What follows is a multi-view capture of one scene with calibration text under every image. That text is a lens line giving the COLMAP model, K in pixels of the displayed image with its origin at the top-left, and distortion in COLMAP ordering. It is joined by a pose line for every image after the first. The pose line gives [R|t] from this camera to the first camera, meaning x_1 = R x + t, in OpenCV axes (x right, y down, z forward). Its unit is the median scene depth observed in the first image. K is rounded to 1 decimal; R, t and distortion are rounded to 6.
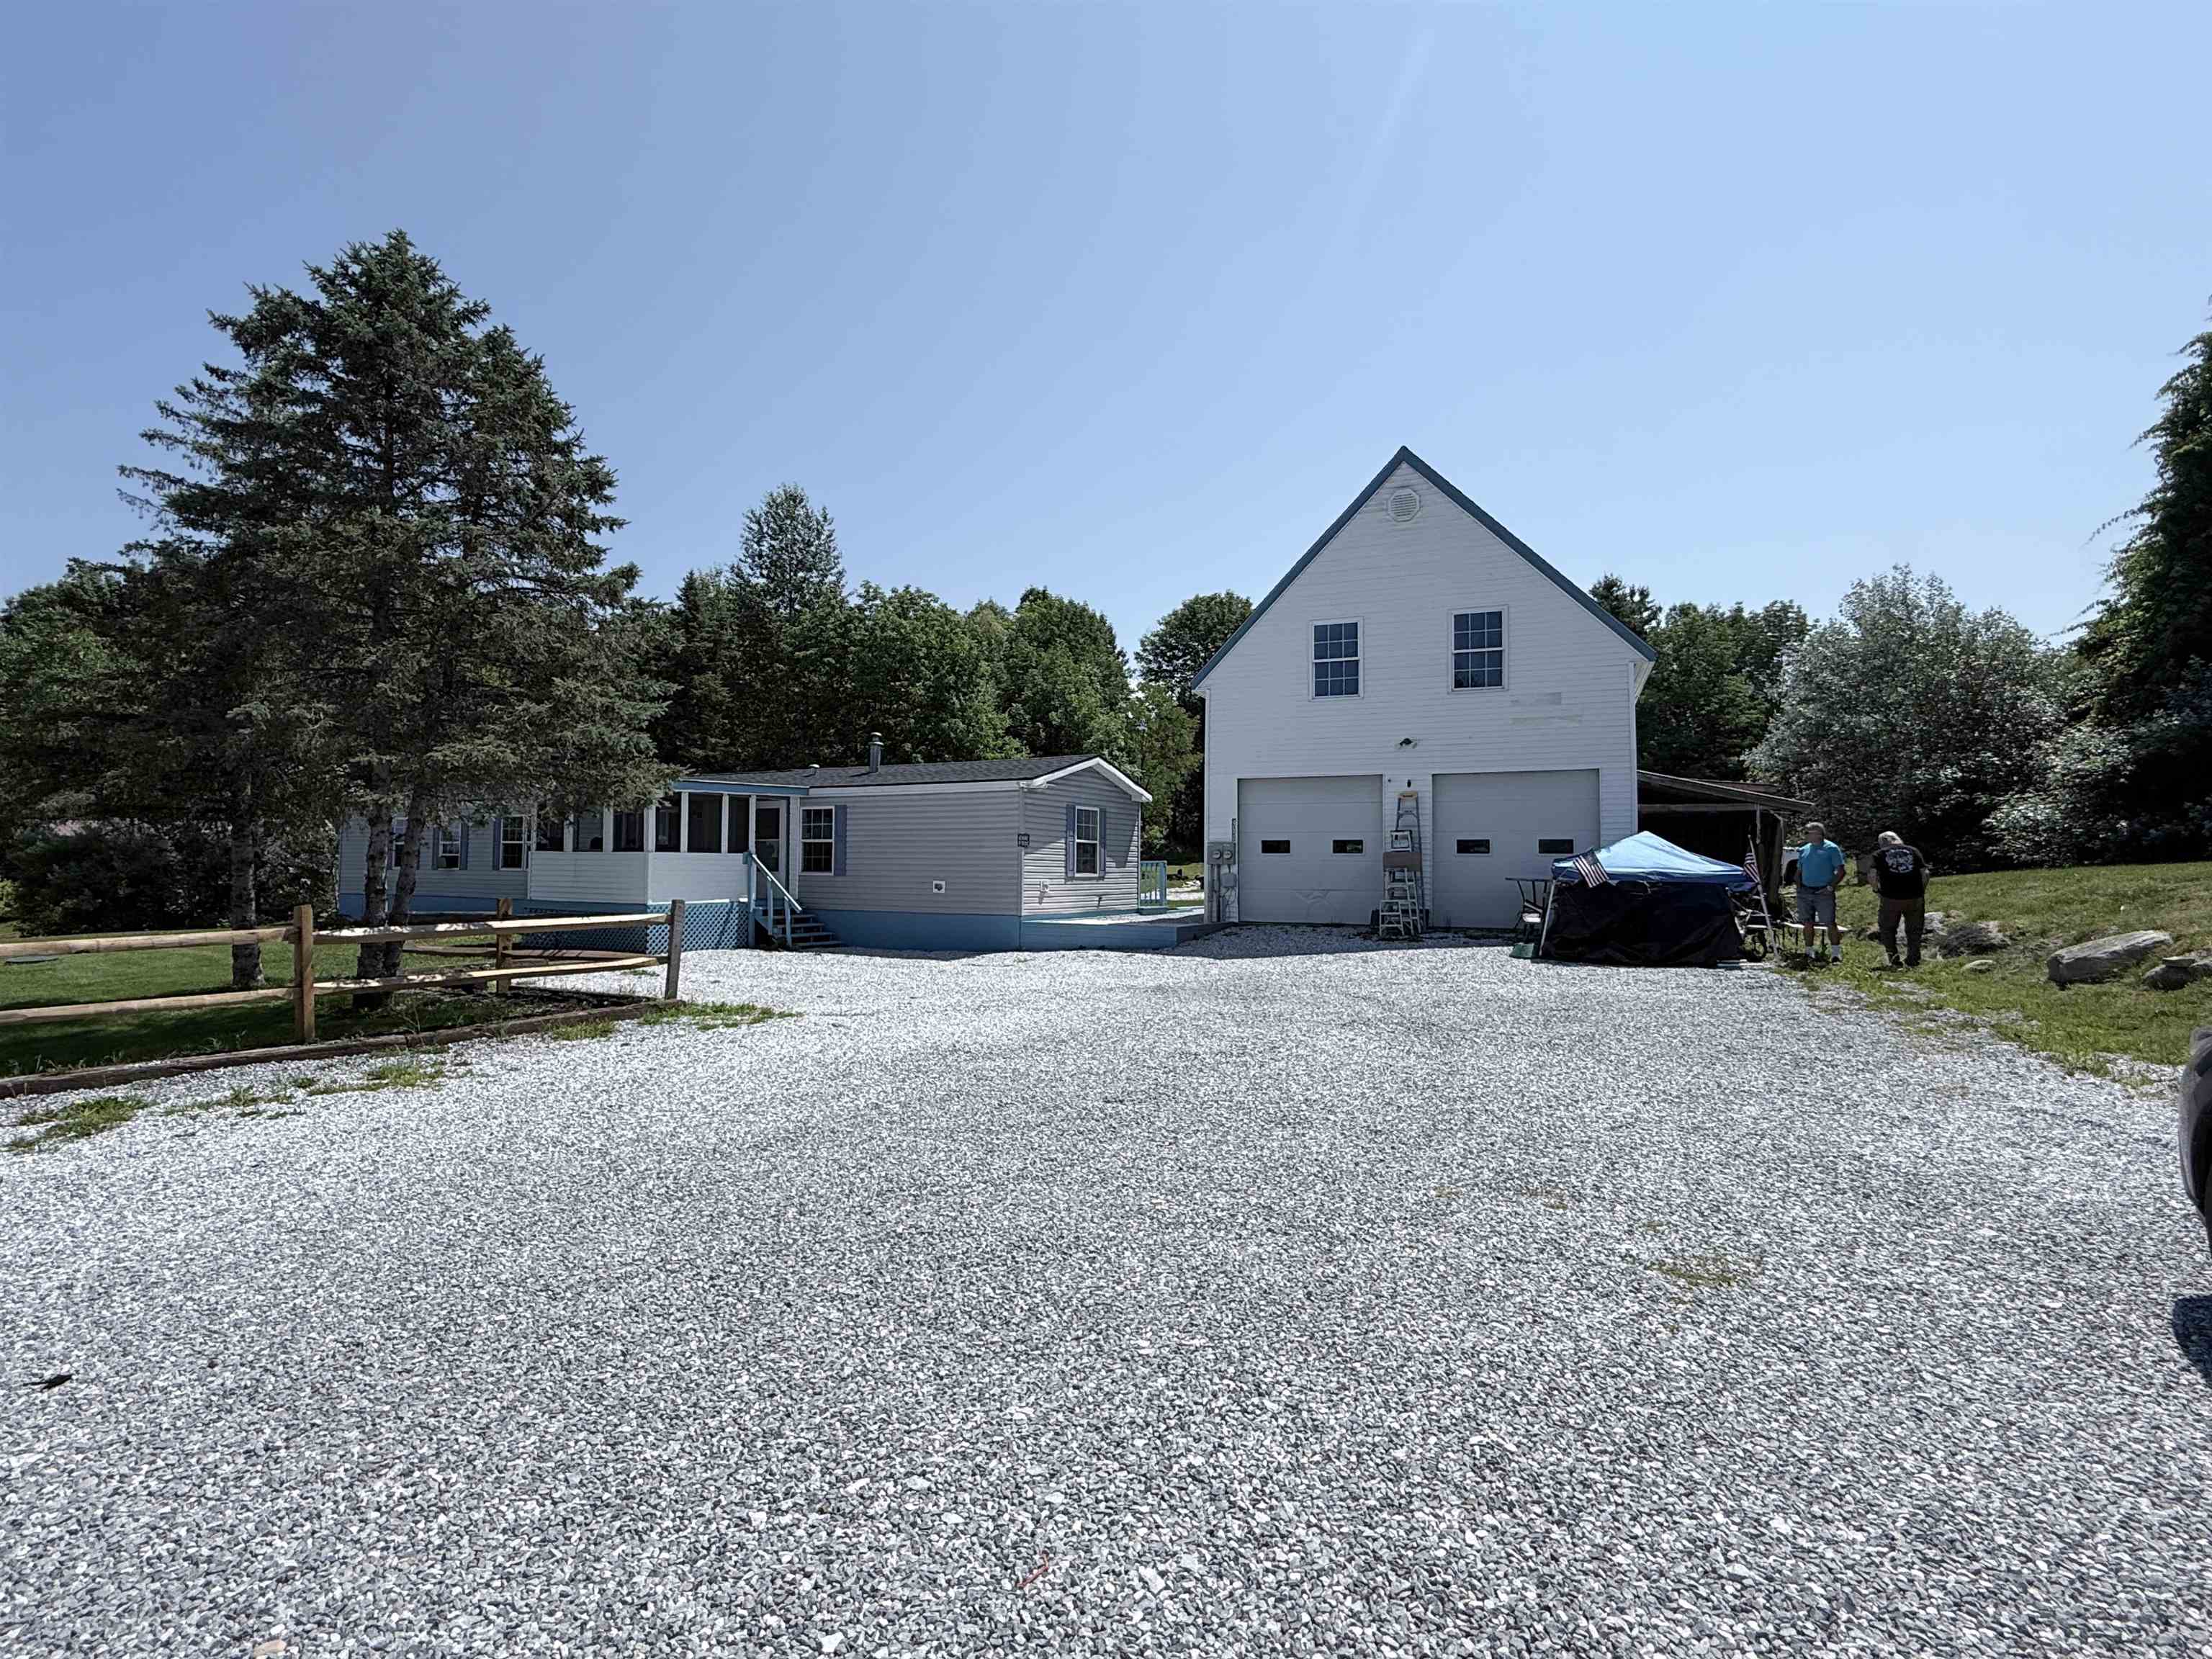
lens RADIAL K [[1066.6, 0, 1100.7], [0, 1066.6, 818.8], [0, 0, 1]] dist [-0.012627, 0.001549]
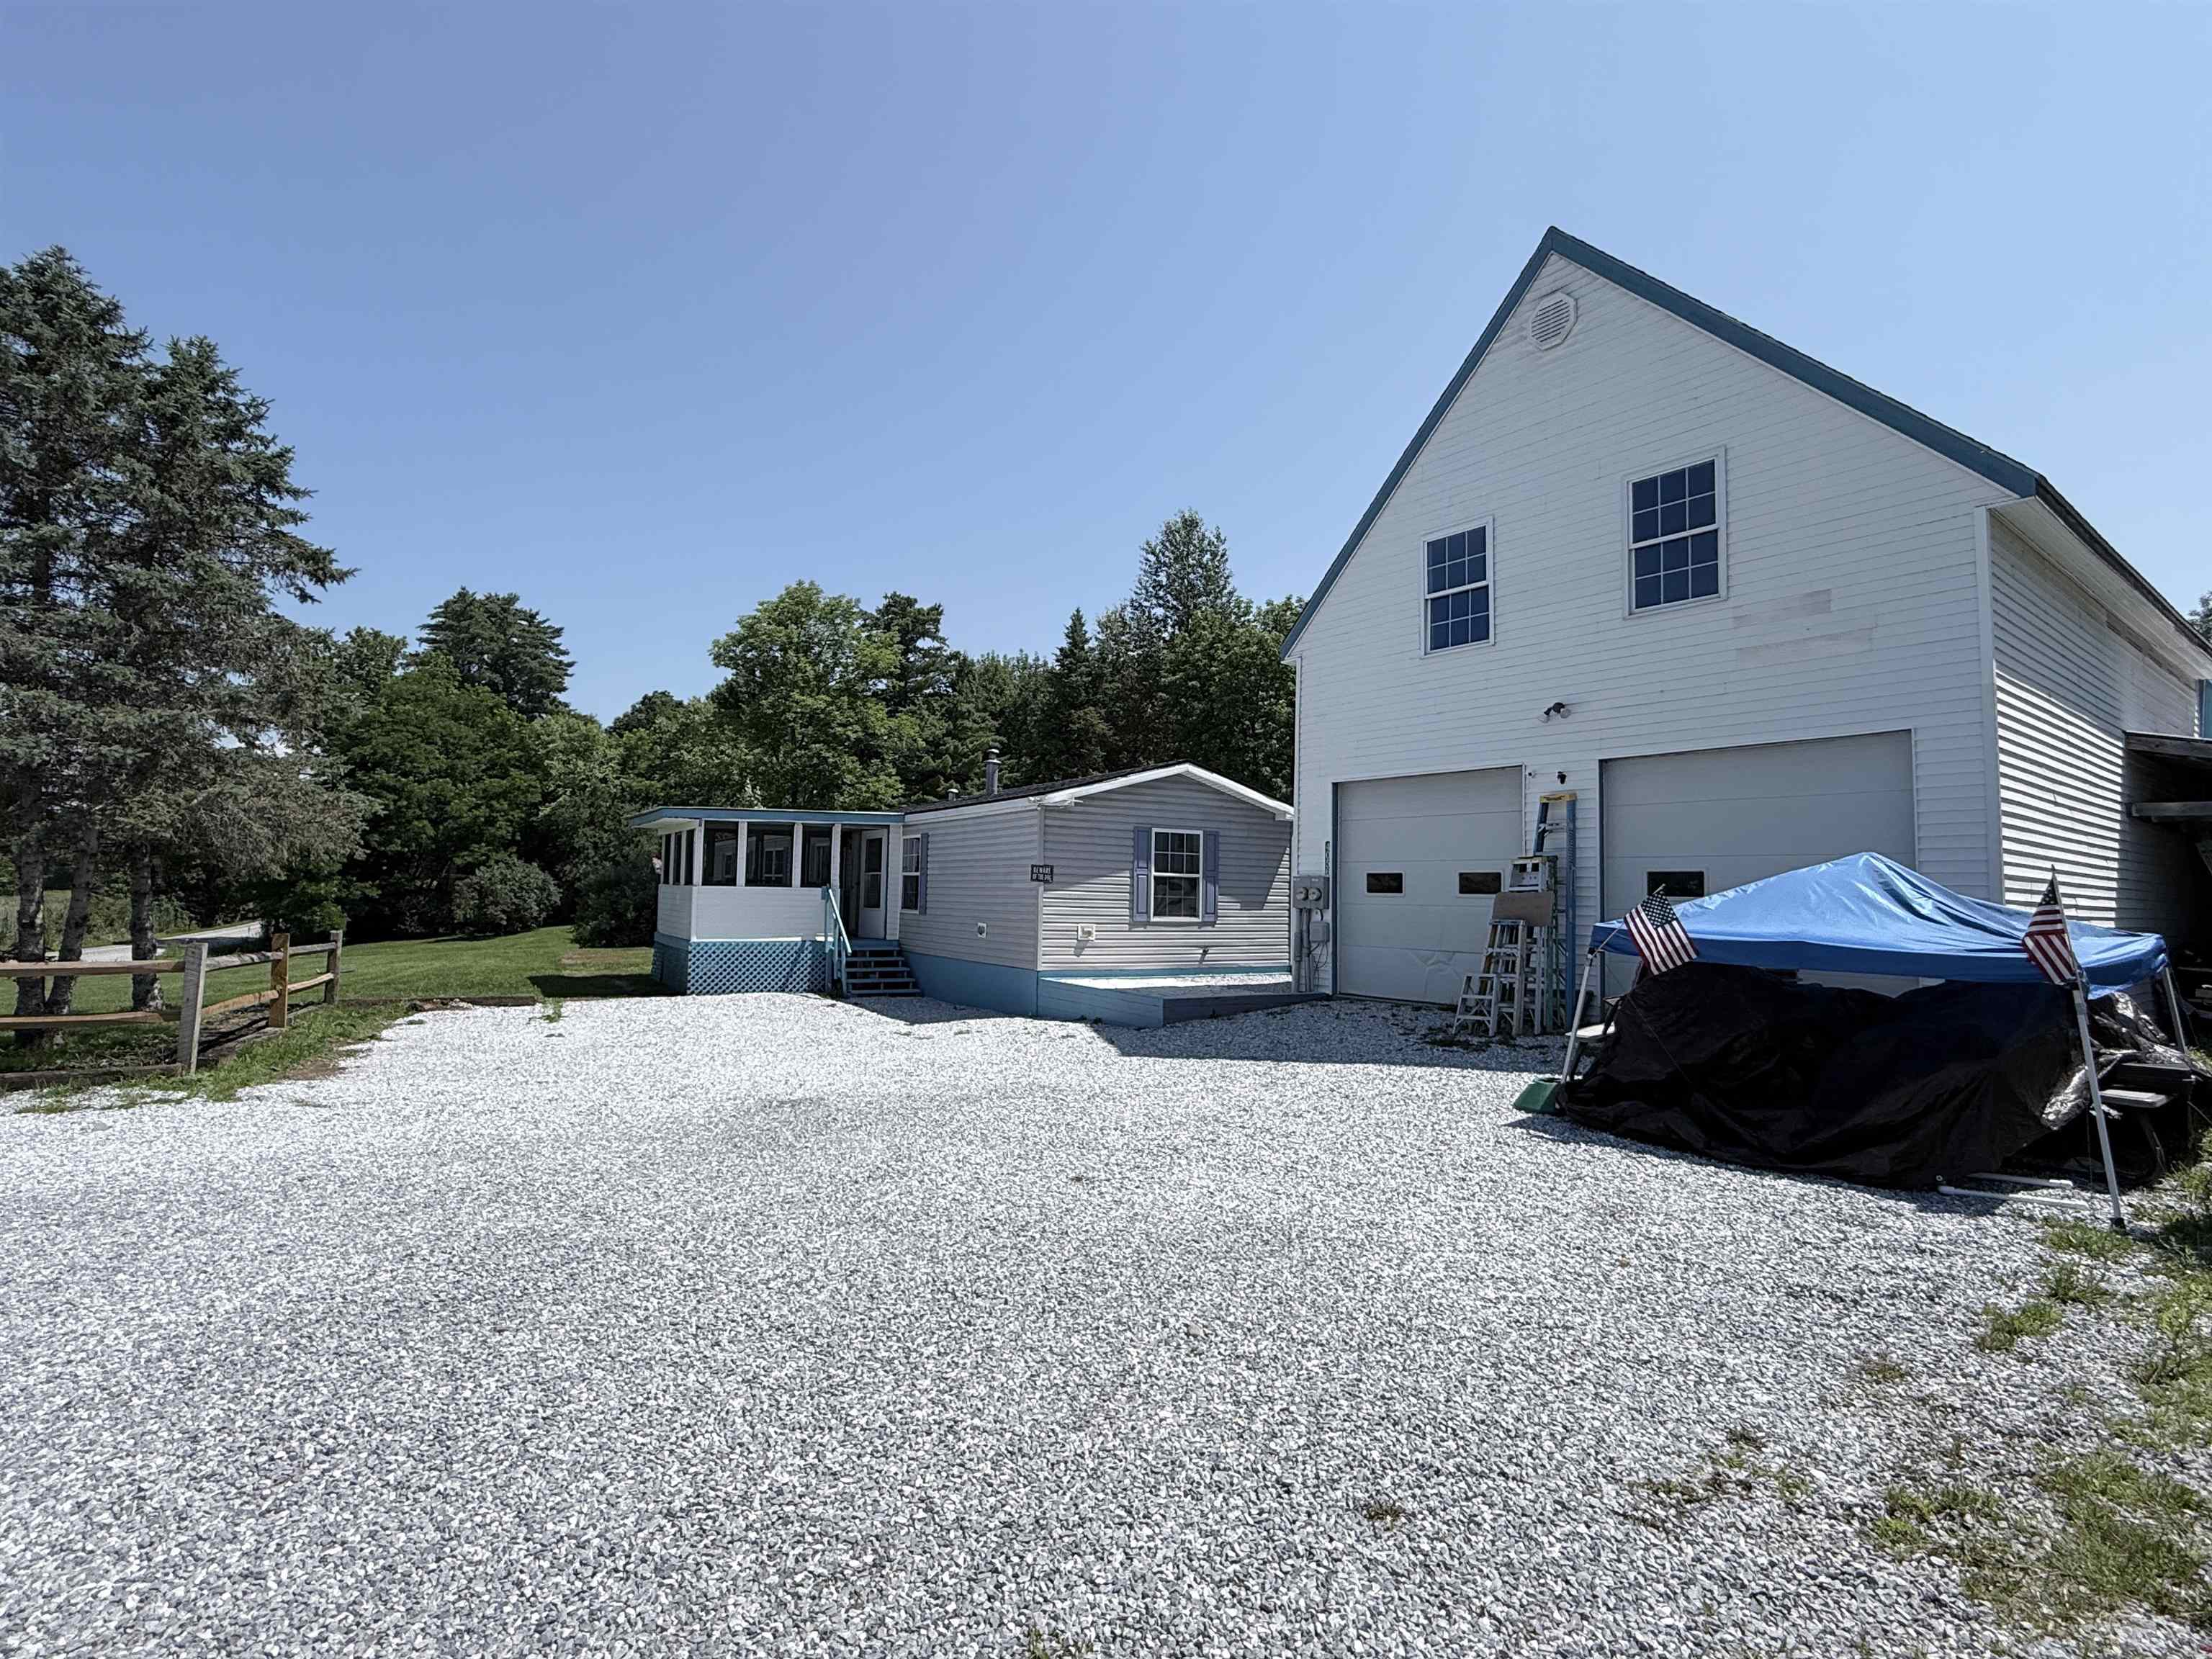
lens RADIAL K [[1066.6, 0, 1107.3], [0, 1066.6, 825.5], [0, 0, 1]] dist [-0.012627, 0.001549]
pose [[0.872665, -0.022307, -0.487809, 0.334976], [0.009837, 0.999556, -0.028112, 0.007364], [0.488220, 0.019734, 0.872497, 0.334767]]
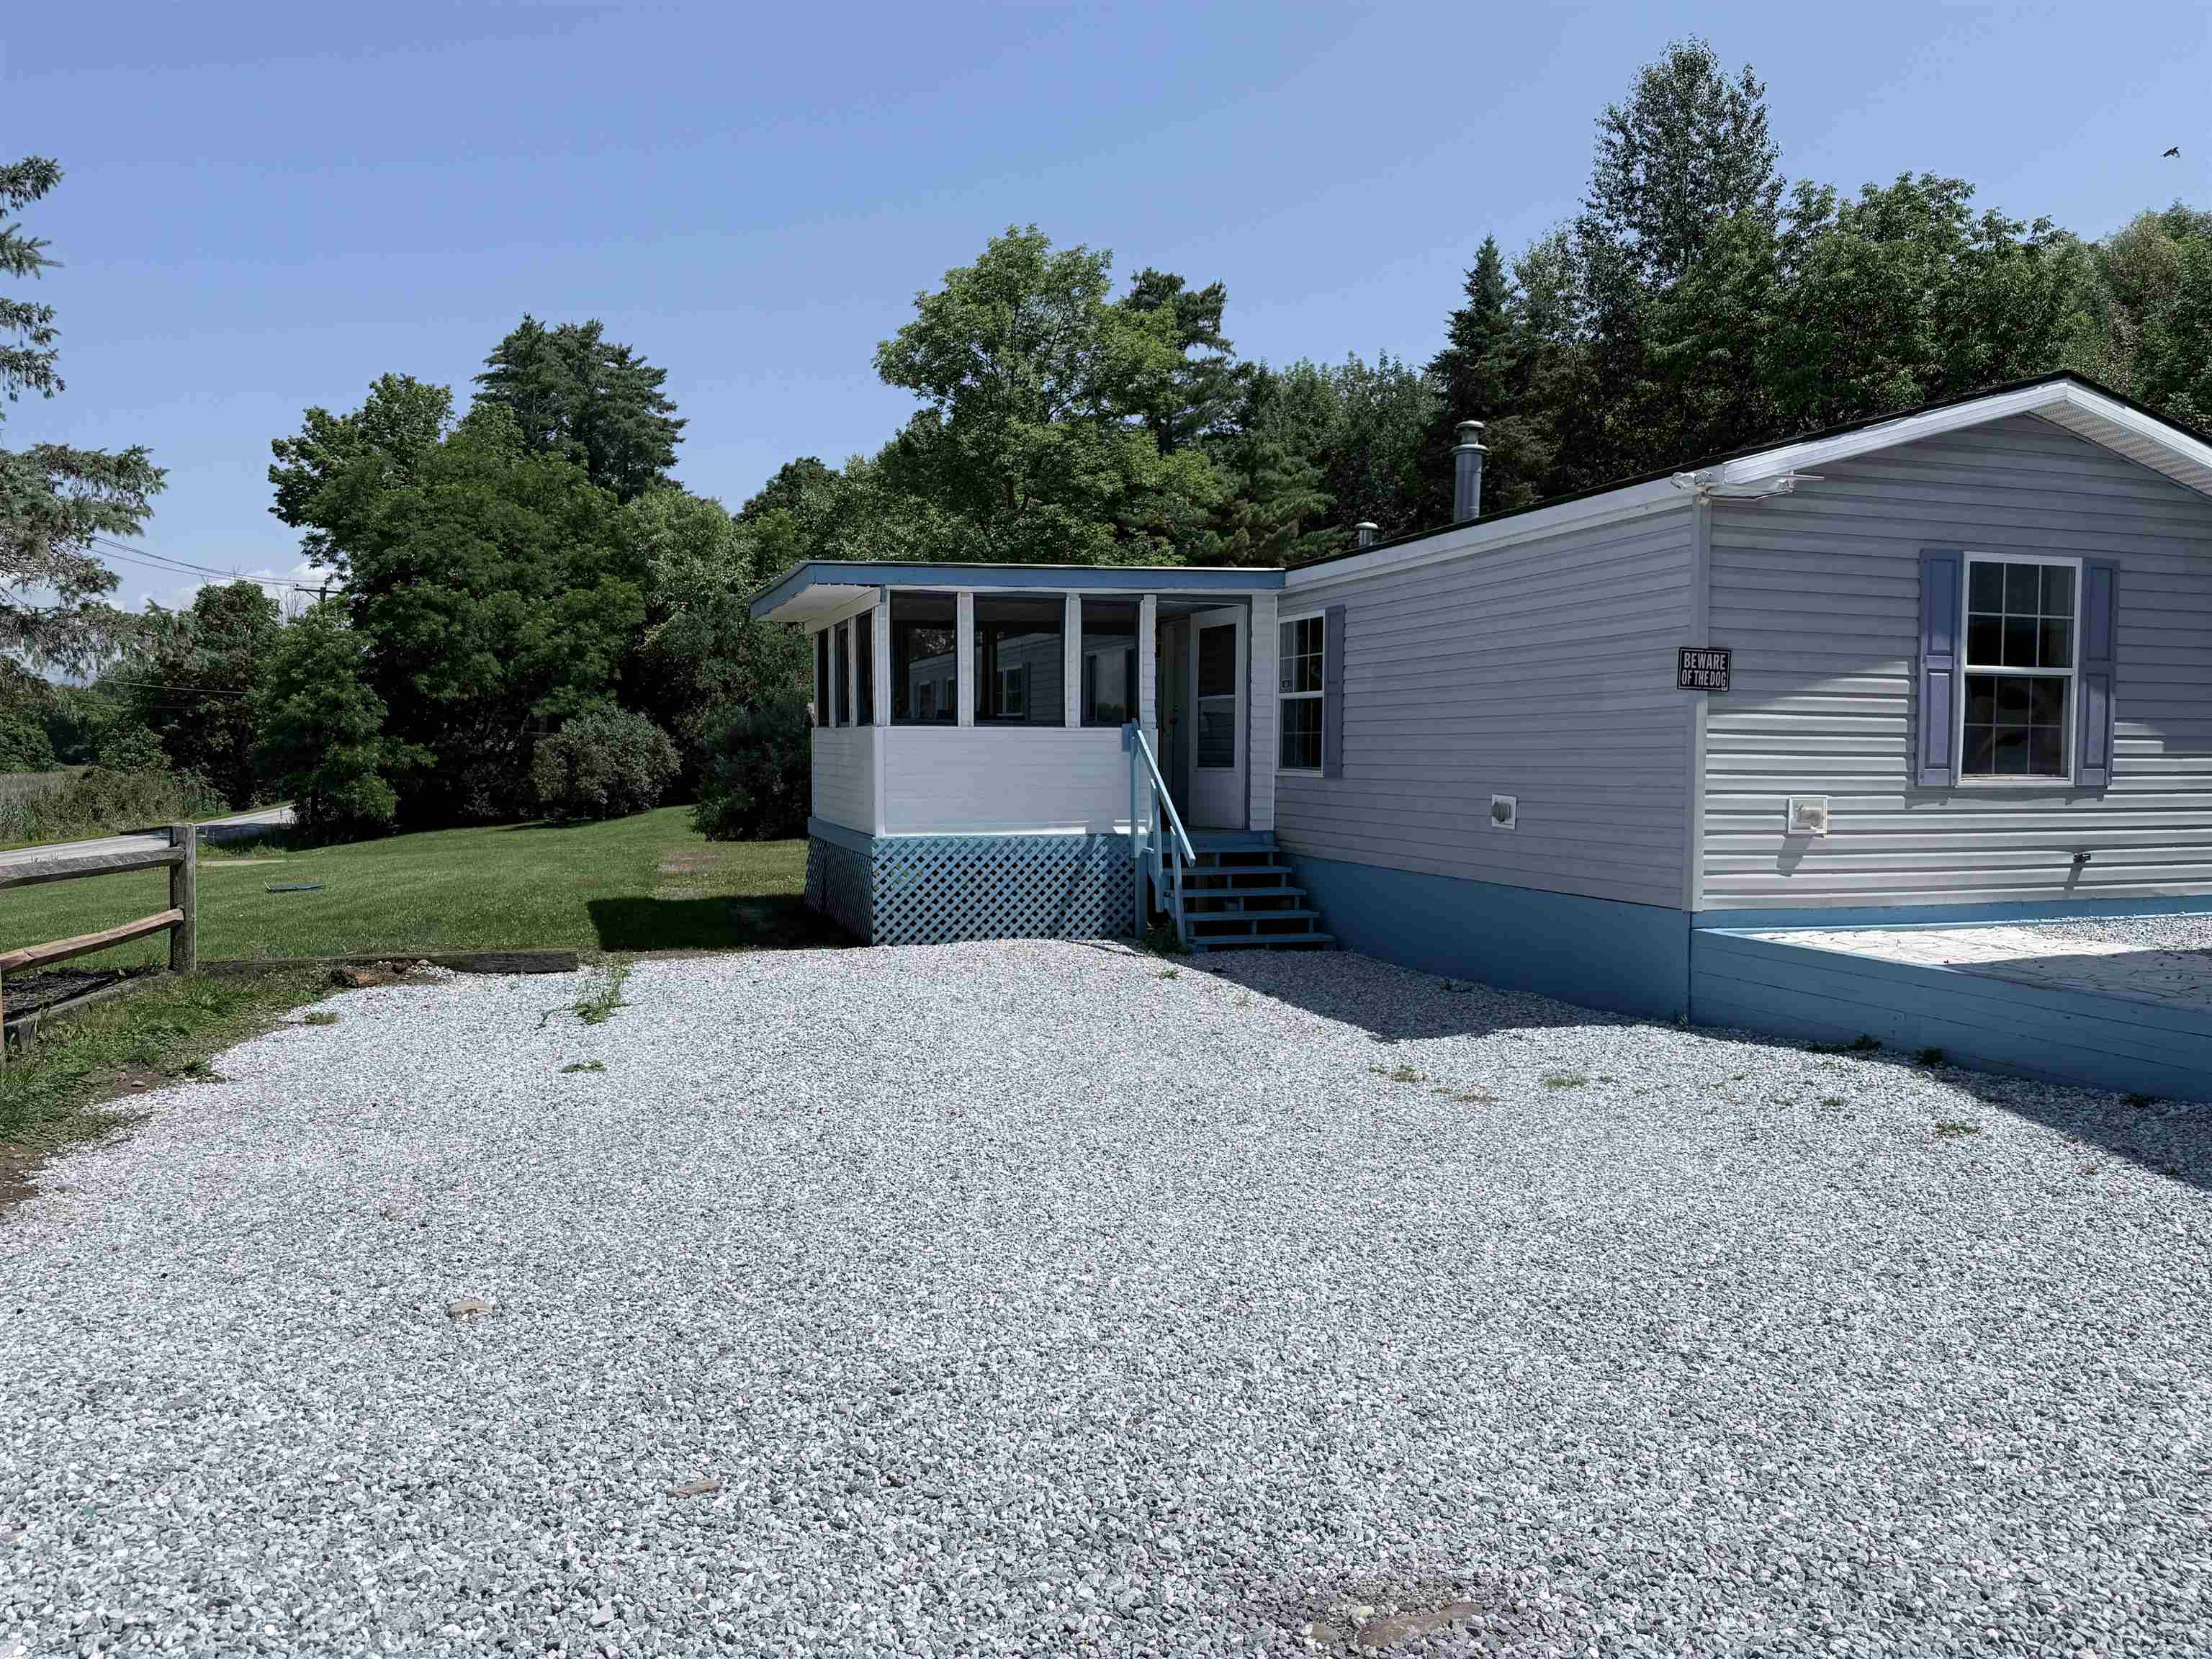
lens RADIAL K [[1570.9, 0, 1107.5], [0, 1570.9, 834.4], [0, 0, 1]] dist [0.053180, -0.067779]
pose [[0.746815, 0.032141, -0.664255, 0.100582], [0.030929, 0.996072, 0.082969, 0.023692], [0.664312, -0.082507, 0.742888, 0.522639]]
